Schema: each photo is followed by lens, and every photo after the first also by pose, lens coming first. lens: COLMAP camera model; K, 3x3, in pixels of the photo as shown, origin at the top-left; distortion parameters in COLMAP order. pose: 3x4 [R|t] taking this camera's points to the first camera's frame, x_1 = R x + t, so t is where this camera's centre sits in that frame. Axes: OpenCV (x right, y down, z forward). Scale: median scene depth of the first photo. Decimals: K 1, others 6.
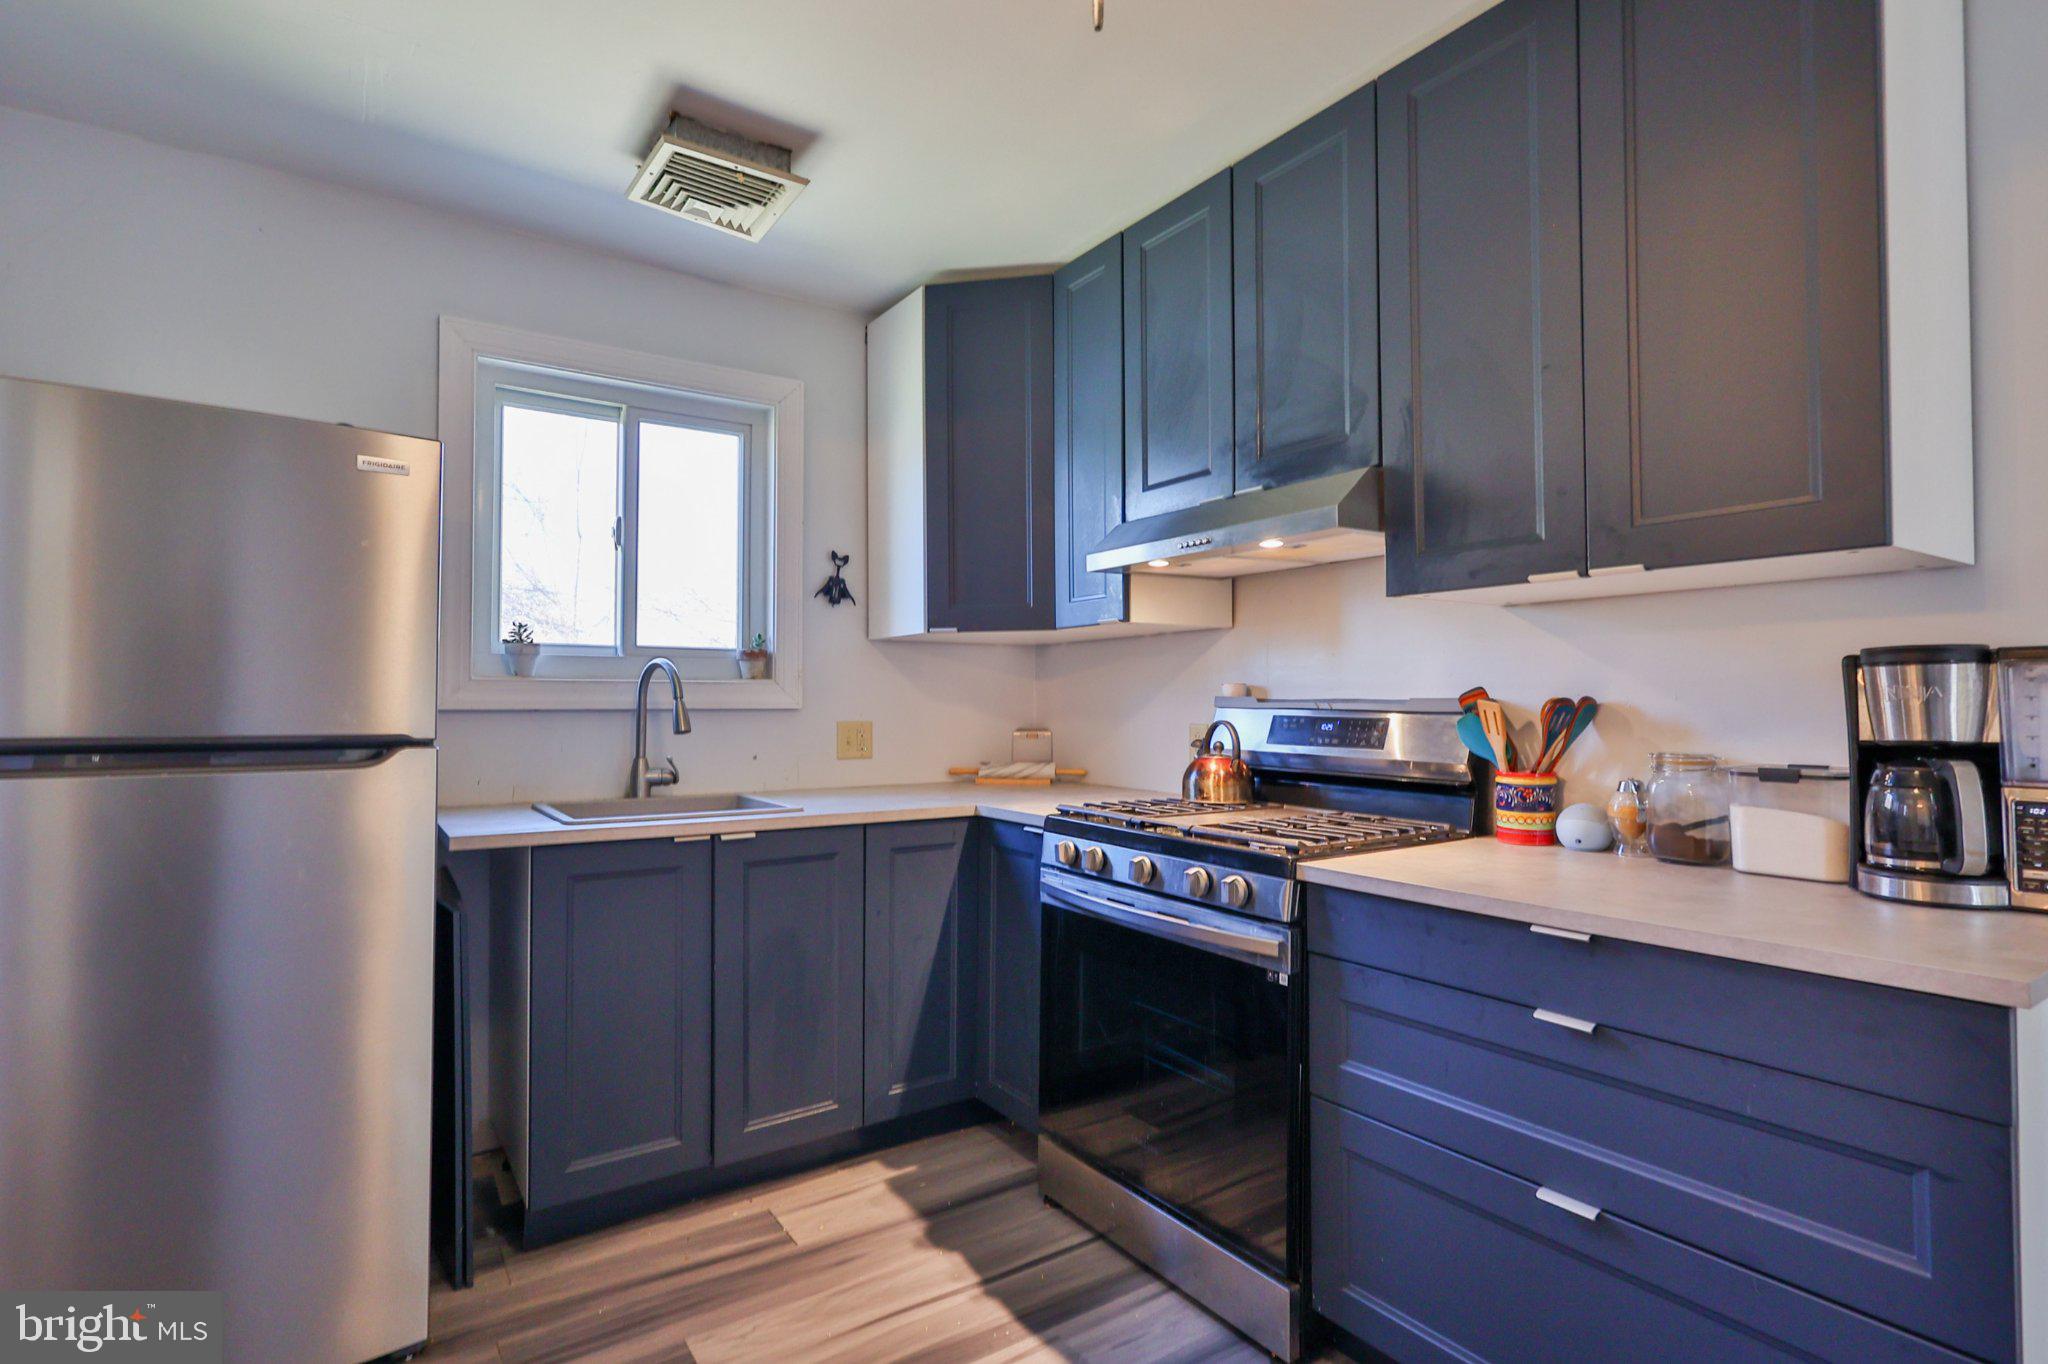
lens RADIAL K [[994.2, 0, 1021.4], [0, 994.2, 690.3], [0, 0, 1]] dist [-0.003528, 0.002985]
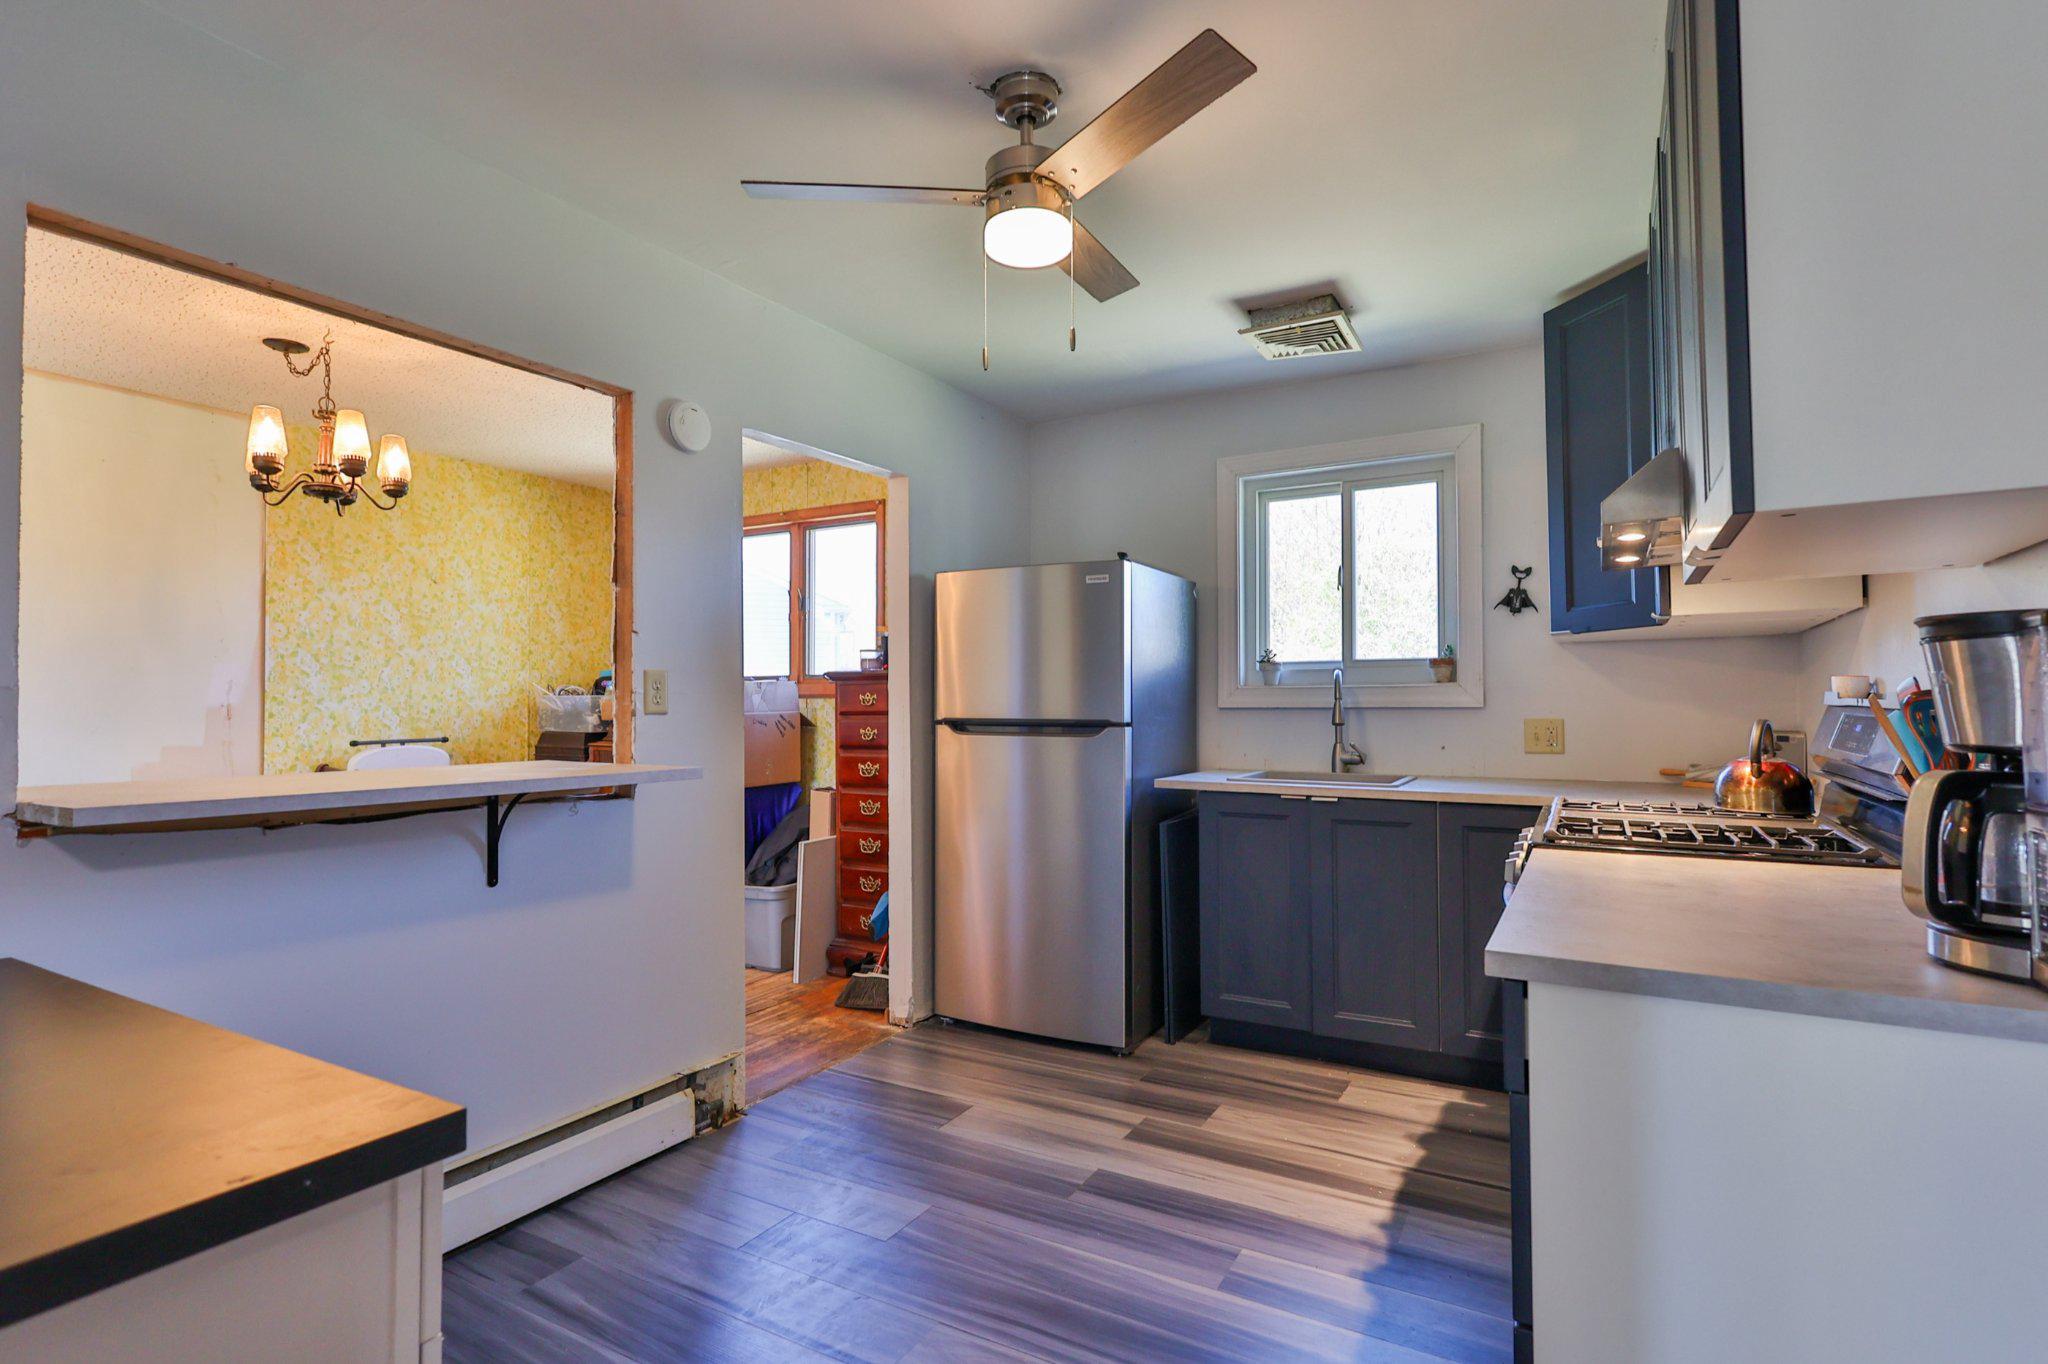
lens RADIAL K [[994.2, 0, 1021.5], [0, 994.2, 688.3], [0, 0, 1]] dist [-0.003528, 0.002985]
pose [[0.429539, -0.018605, -0.902857, 0.778217], [0.014817, 0.999798, -0.013553, 0.005811], [0.902927, -0.007557, 0.429728, 0.029431]]
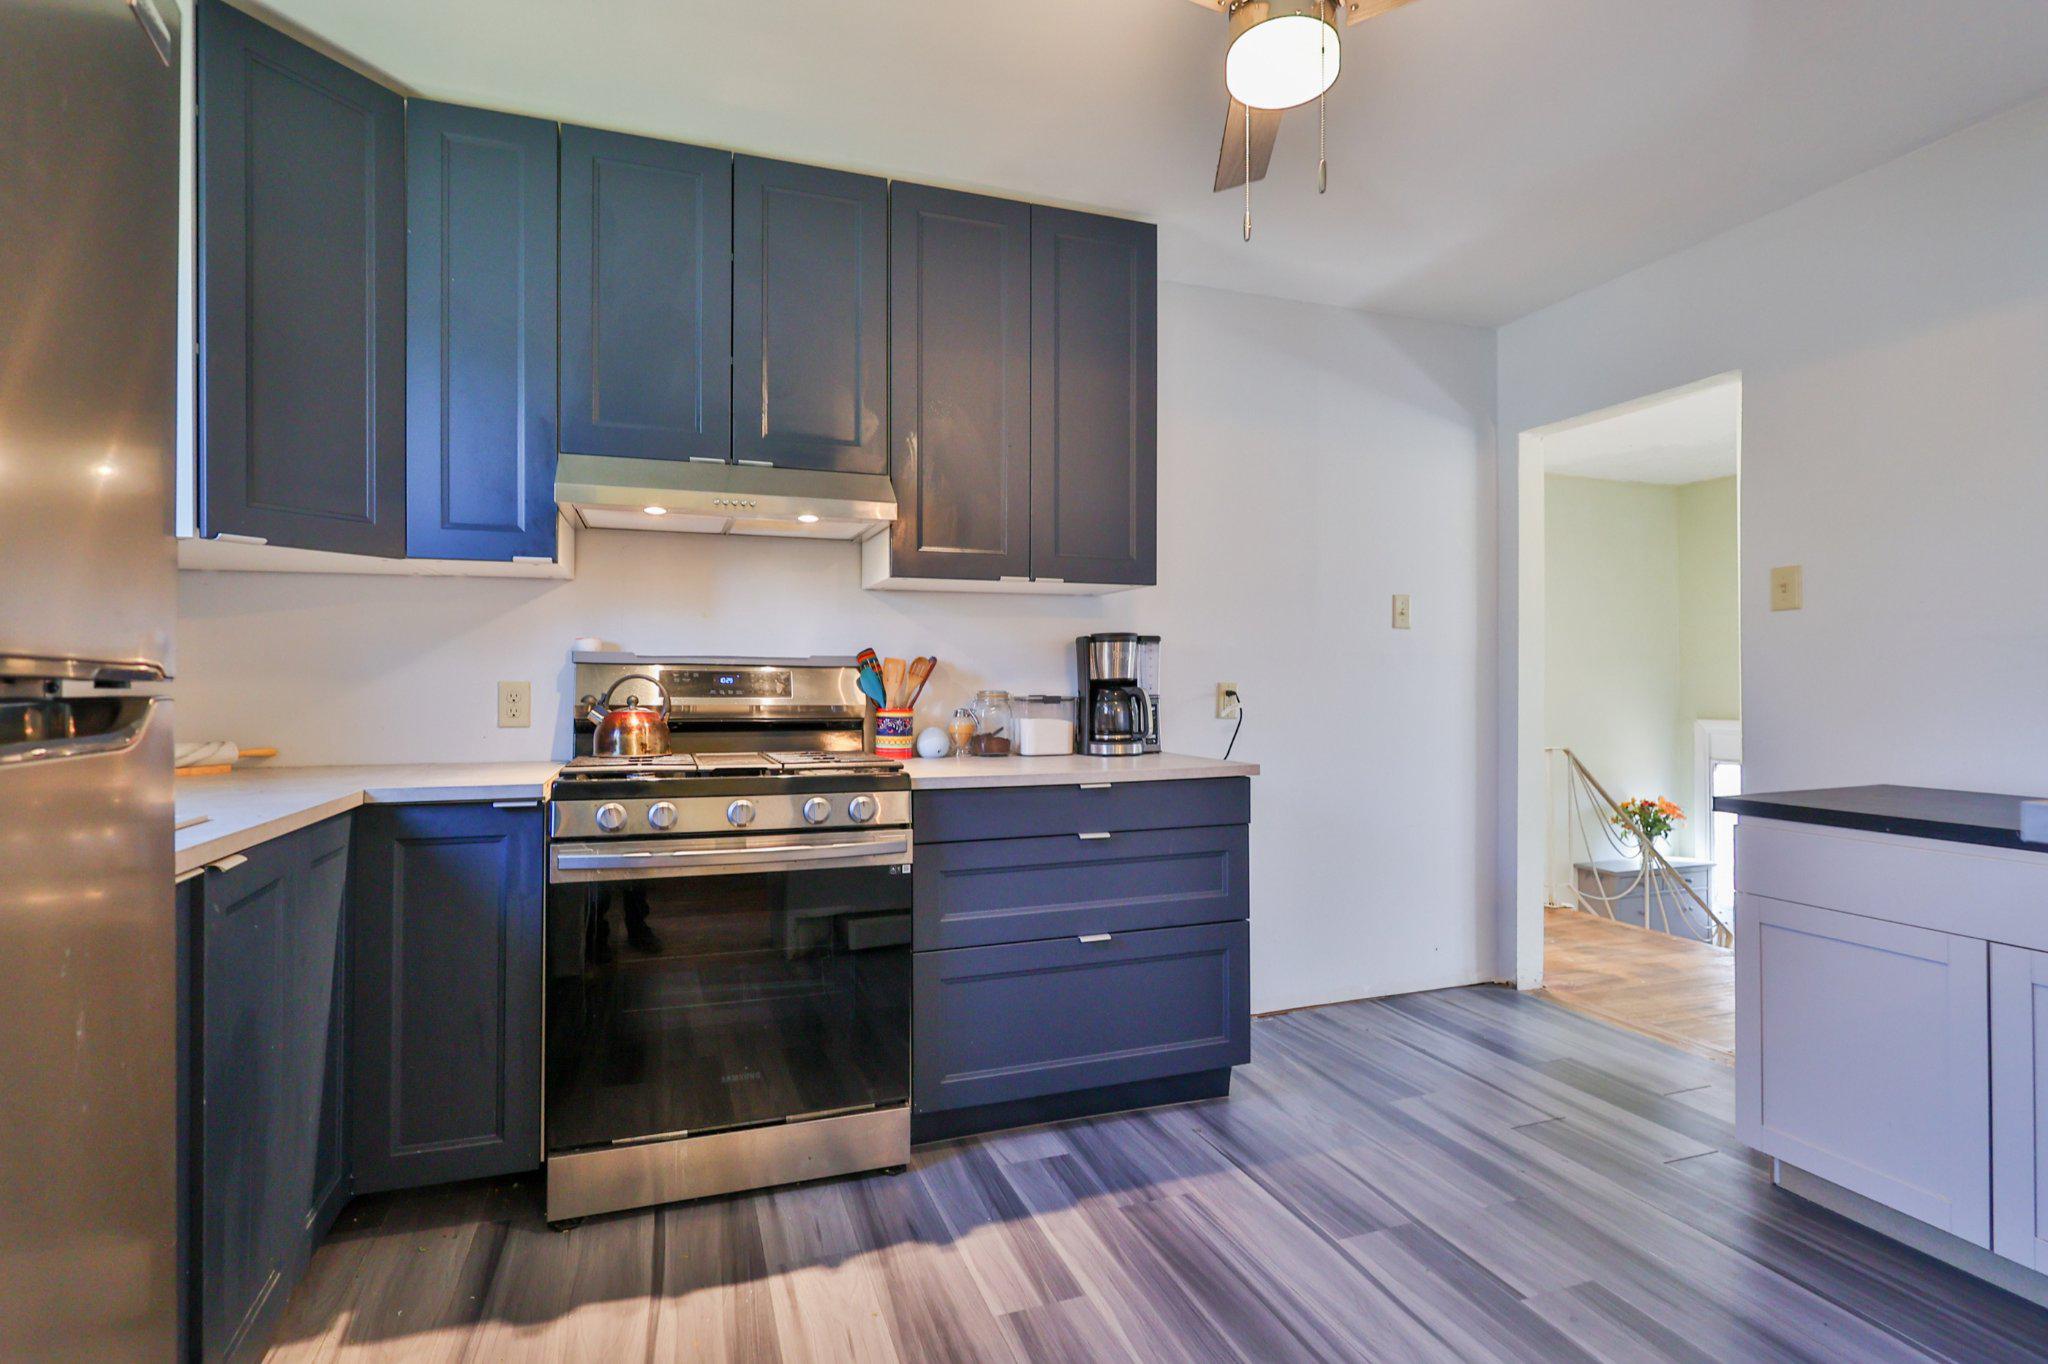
lens RADIAL K [[994.2, 0, 1015.7], [0, 994.2, 686.9], [0, 0, 1]] dist [-0.003528, 0.002985]
pose [[0.258349, -0.003771, 0.966044, -0.719942], [-0.010356, 0.999924, 0.006673, 0.034994], [-0.965996, -0.011728, 0.258290, 0.409350]]
